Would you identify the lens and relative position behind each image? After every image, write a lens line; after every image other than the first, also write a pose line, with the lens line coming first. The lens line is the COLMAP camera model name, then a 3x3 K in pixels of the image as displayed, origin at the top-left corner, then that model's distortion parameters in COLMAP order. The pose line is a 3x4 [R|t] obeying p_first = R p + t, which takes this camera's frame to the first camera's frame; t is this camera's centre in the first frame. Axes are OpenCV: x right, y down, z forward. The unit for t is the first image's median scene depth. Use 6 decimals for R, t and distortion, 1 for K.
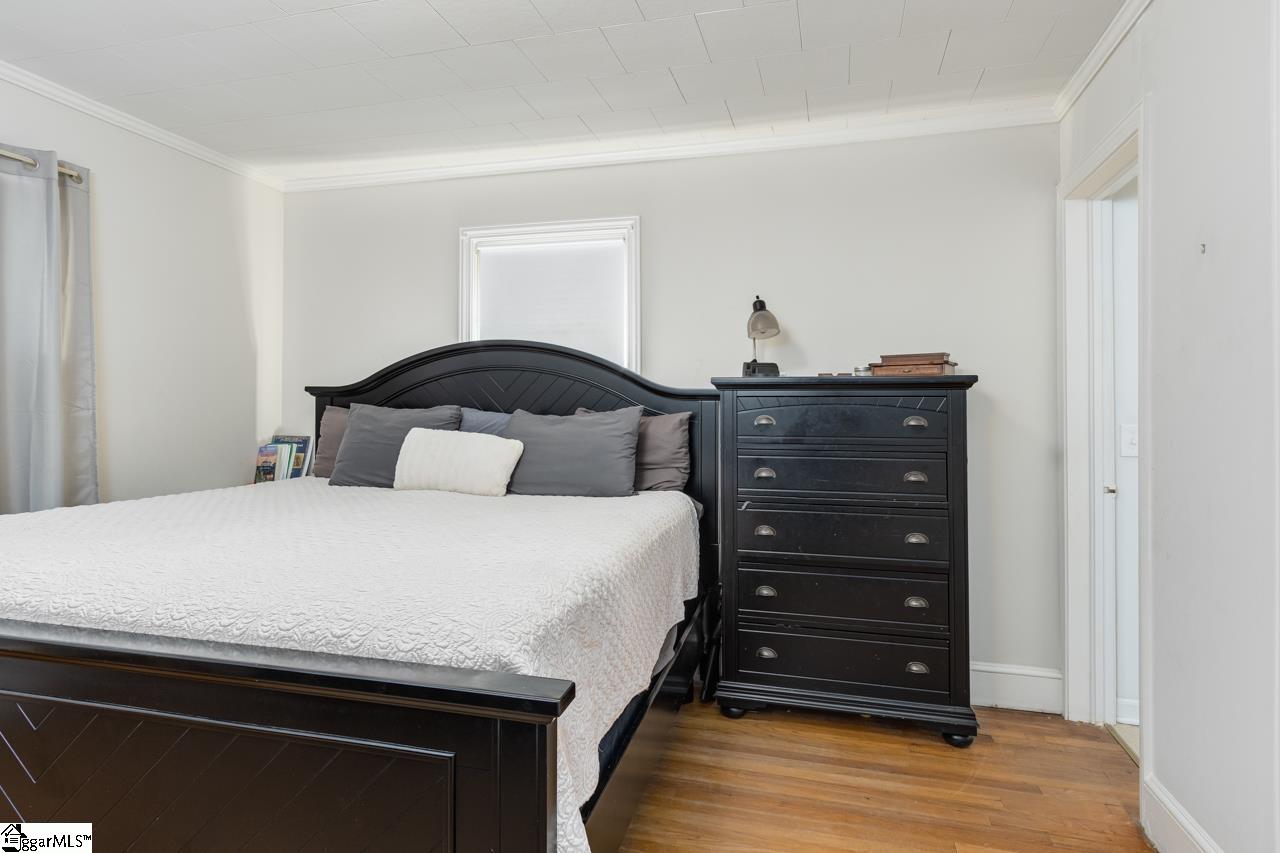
lens RADIAL K [[707.3, 0, 640.6], [0, 707.3, 419.0], [0, 0, 1]] dist [0.005312, -0.004199]
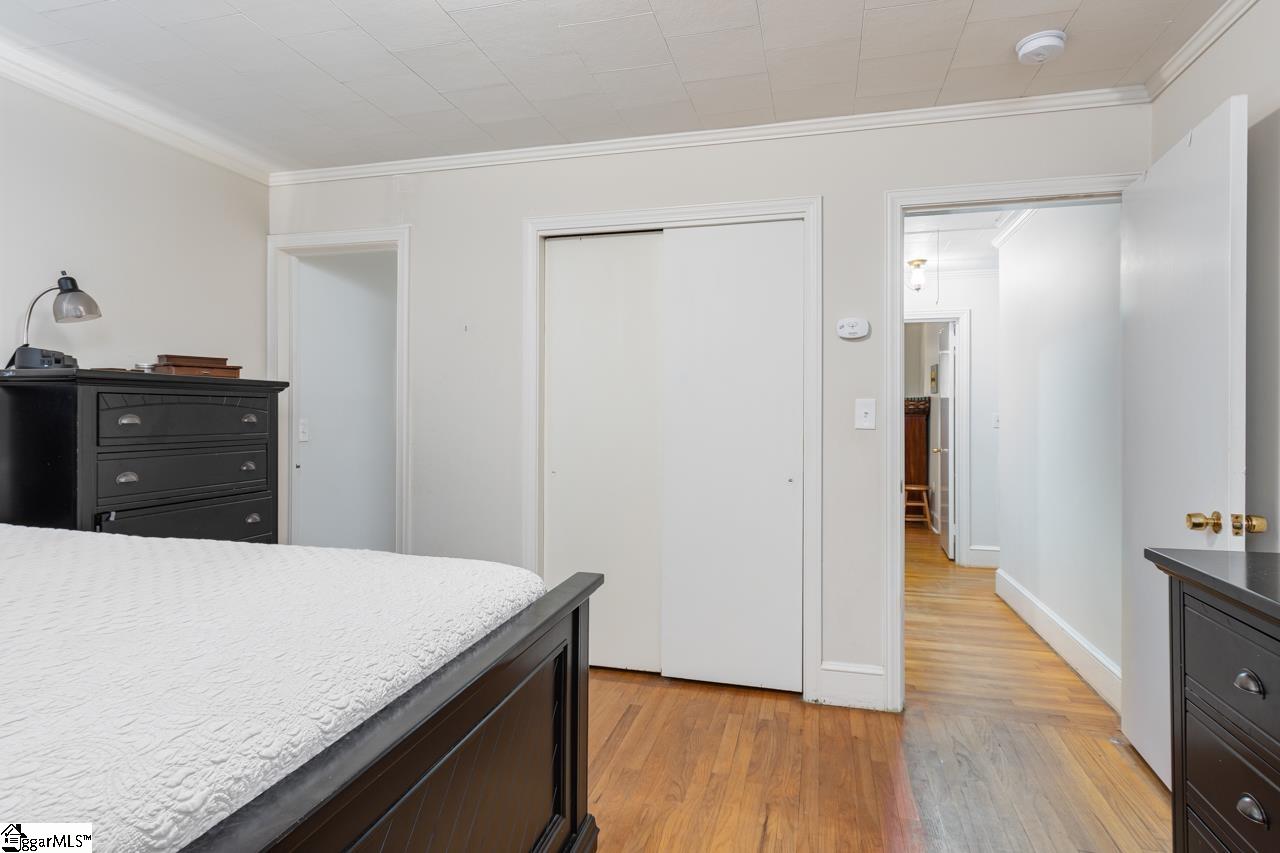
lens RADIAL K [[707.3, 0, 638.0], [0, 707.3, 418.9], [0, 0, 1]] dist [0.005312, -0.004199]
pose [[-0.025951, -0.014020, 0.999565, -0.653898], [0.005945, 0.999882, 0.014178, -0.007627], [-0.999646, 0.006310, -0.025865, 0.325547]]
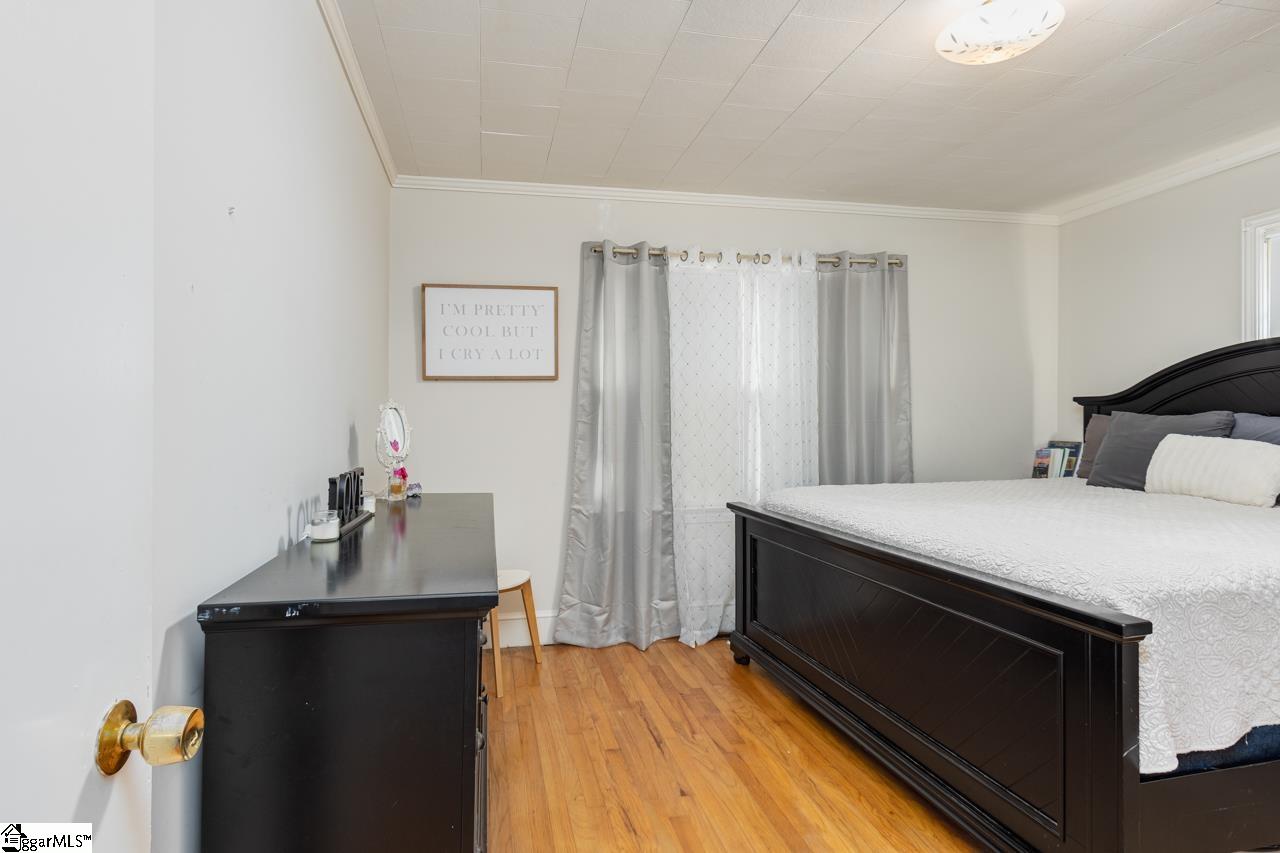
lens RADIAL K [[707.3, 0, 638.7], [0, 707.3, 424.9], [0, 0, 1]] dist [0.005312, -0.004199]
pose [[0.479330, -0.007347, -0.877604, 0.208641], [0.004286, 0.999973, -0.006030, 0.002157], [0.877624, -0.000871, 0.479348, -0.162850]]
